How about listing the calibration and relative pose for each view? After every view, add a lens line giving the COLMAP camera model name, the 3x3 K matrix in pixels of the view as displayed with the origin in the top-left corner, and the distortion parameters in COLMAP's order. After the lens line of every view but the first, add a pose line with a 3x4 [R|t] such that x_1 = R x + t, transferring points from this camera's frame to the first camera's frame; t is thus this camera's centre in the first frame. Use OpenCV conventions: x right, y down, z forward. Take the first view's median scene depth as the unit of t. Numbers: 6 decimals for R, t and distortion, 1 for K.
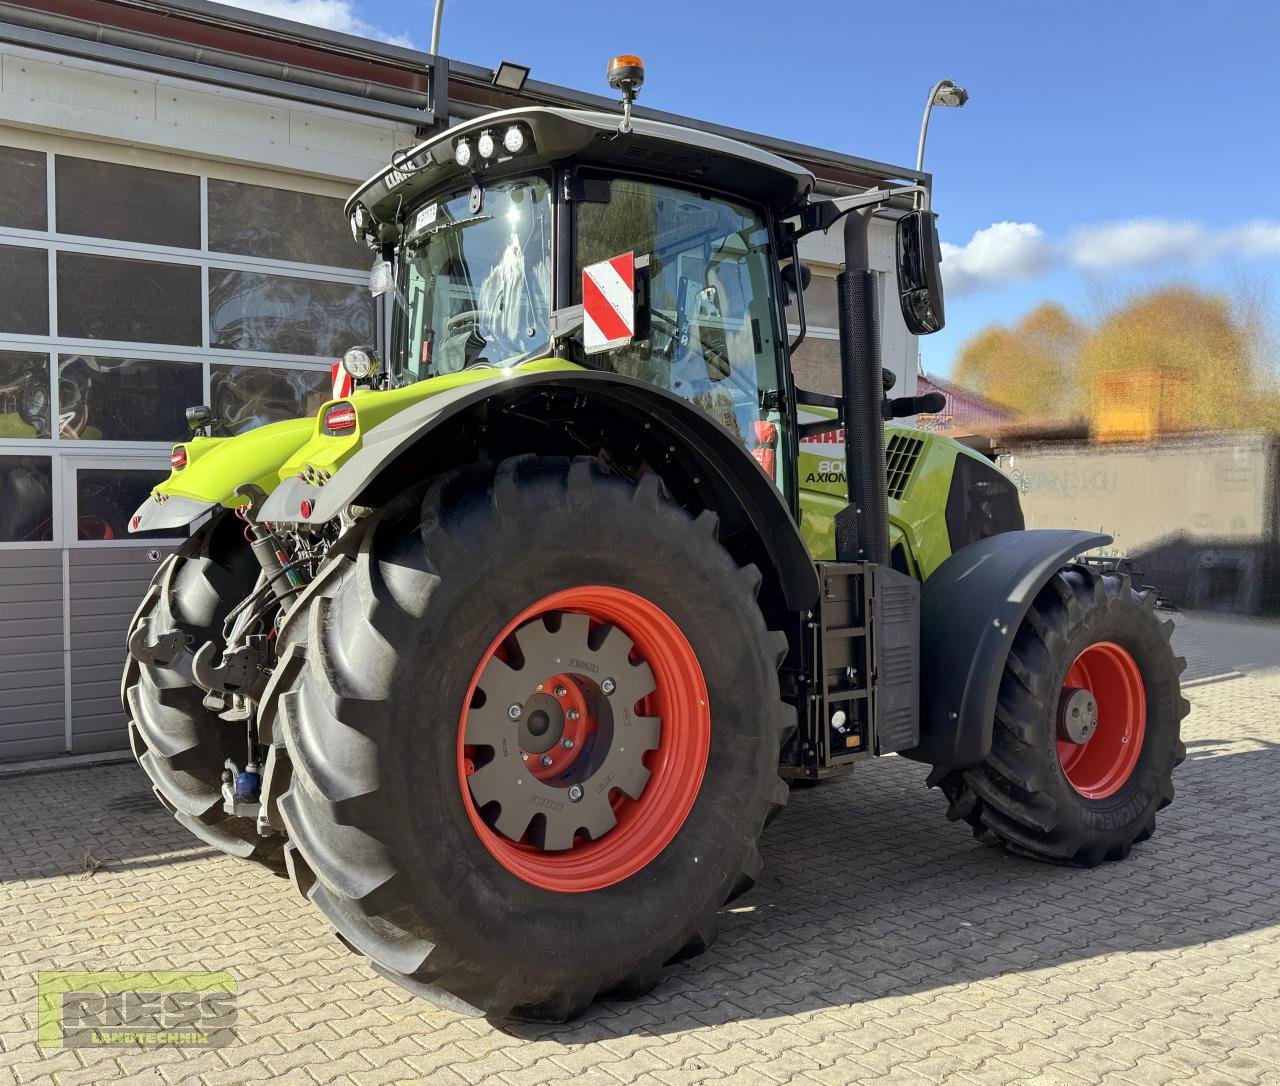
lens RADIAL K [[1136.8, 0, 575.9], [0, 1136.8, 540.1], [0, 0, 1]] dist [0.142789, -0.202456]
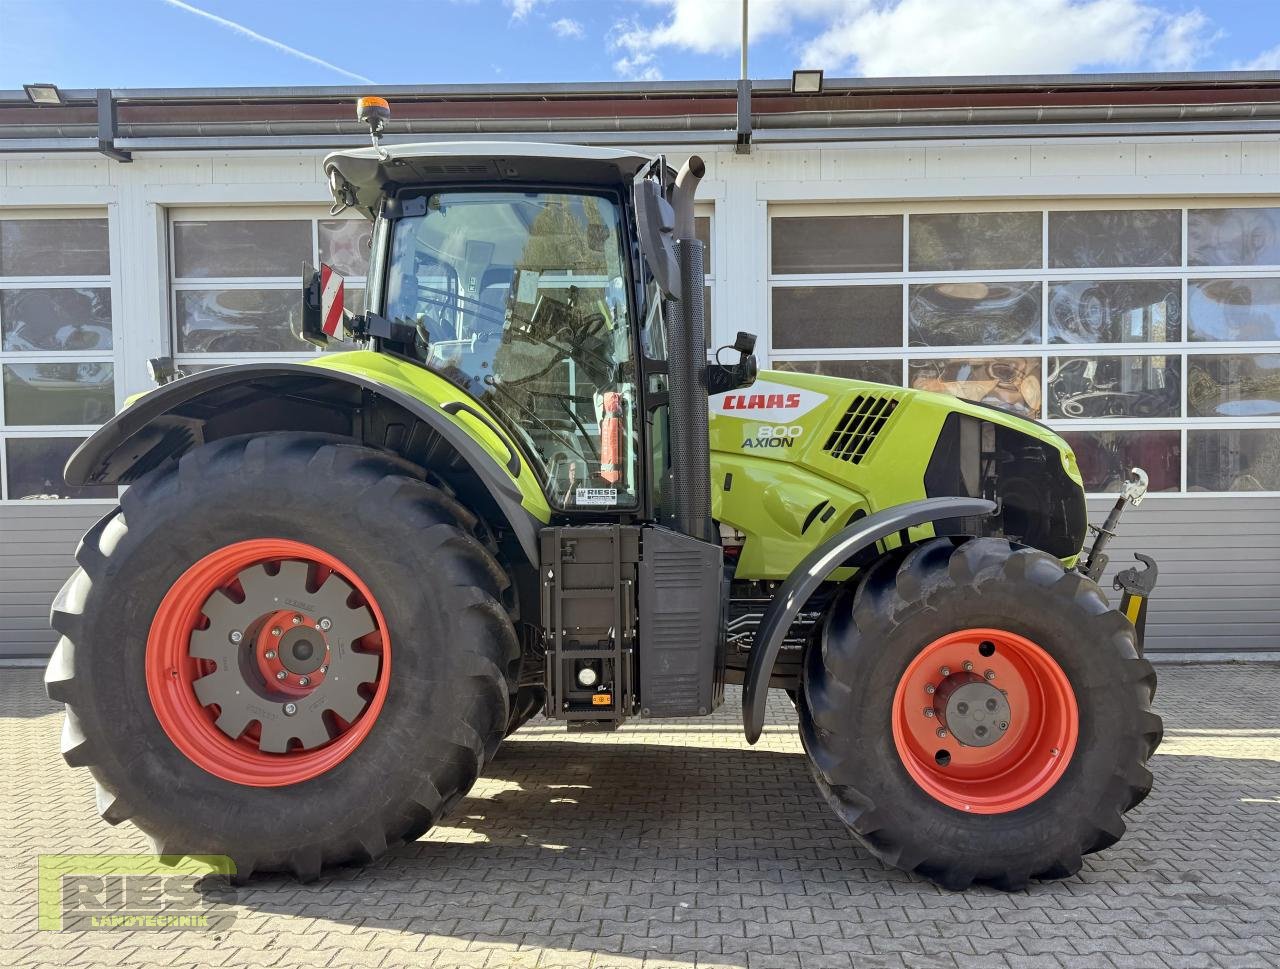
lens RADIAL K [[995.2, 0, 640.0], [0, 995.2, 484.5], [0, 0, 1]] dist [0.056358, -0.075957]
pose [[0.811082, 0.003670, -0.584920, 0.881532], [-0.013036, 0.999845, -0.011802, -0.009508], [0.584787, 0.017198, 0.811005, 0.328798]]
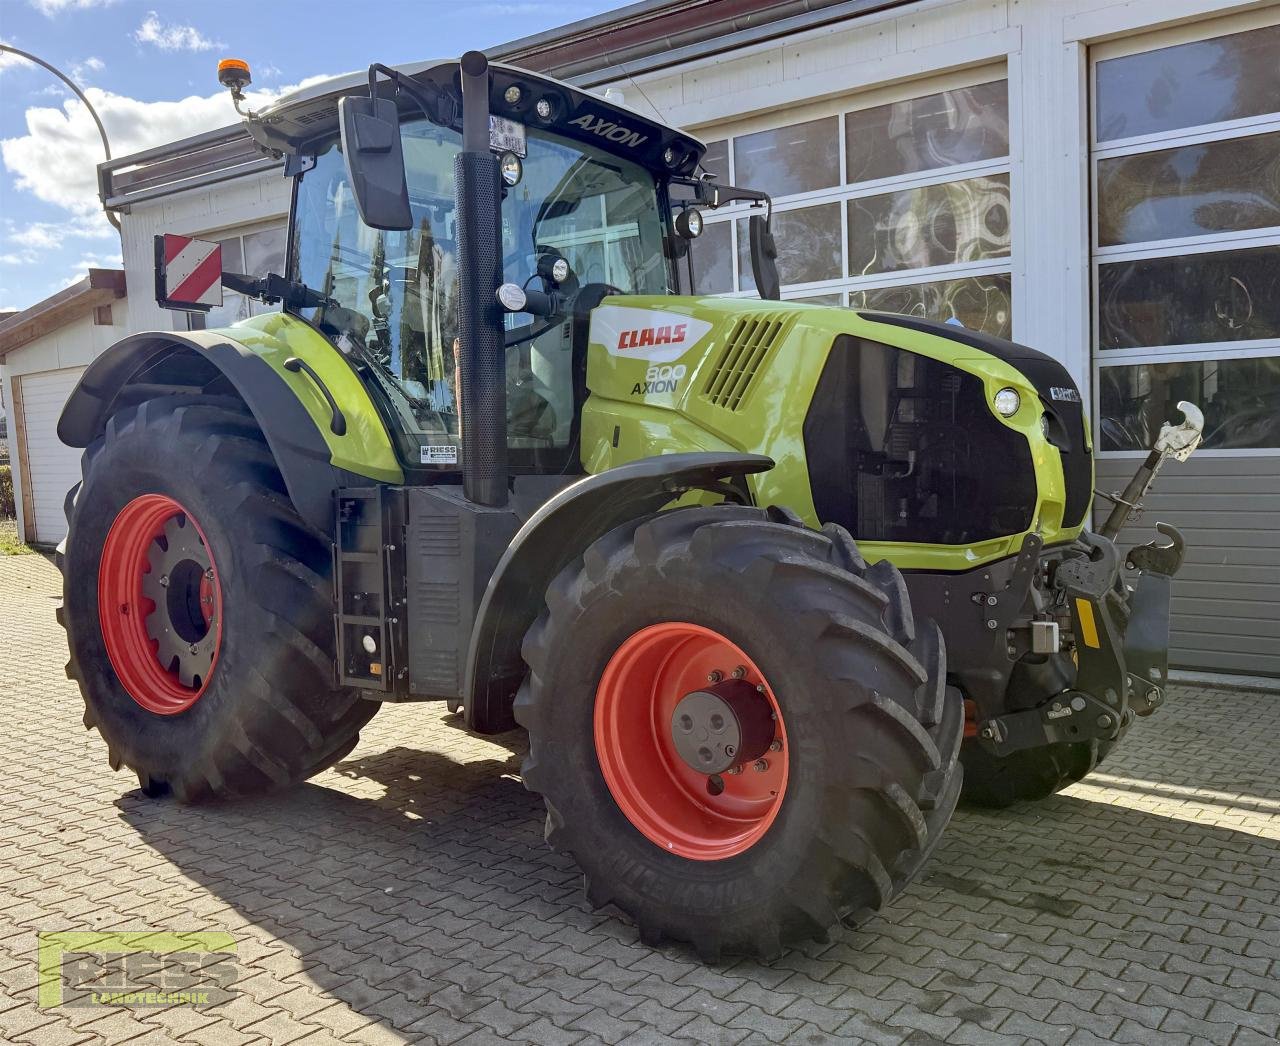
lens RADIAL K [[1130.6, 0, 640.0], [0, 1130.6, 523.0], [0, 0, 1]] dist [0.135054, -0.237484]
pose [[0.334562, 0.066128, -0.940051, 1.361703], [-0.001885, 0.997580, 0.069504, -0.019431], [0.942372, -0.021482, 0.333877, 0.991734]]
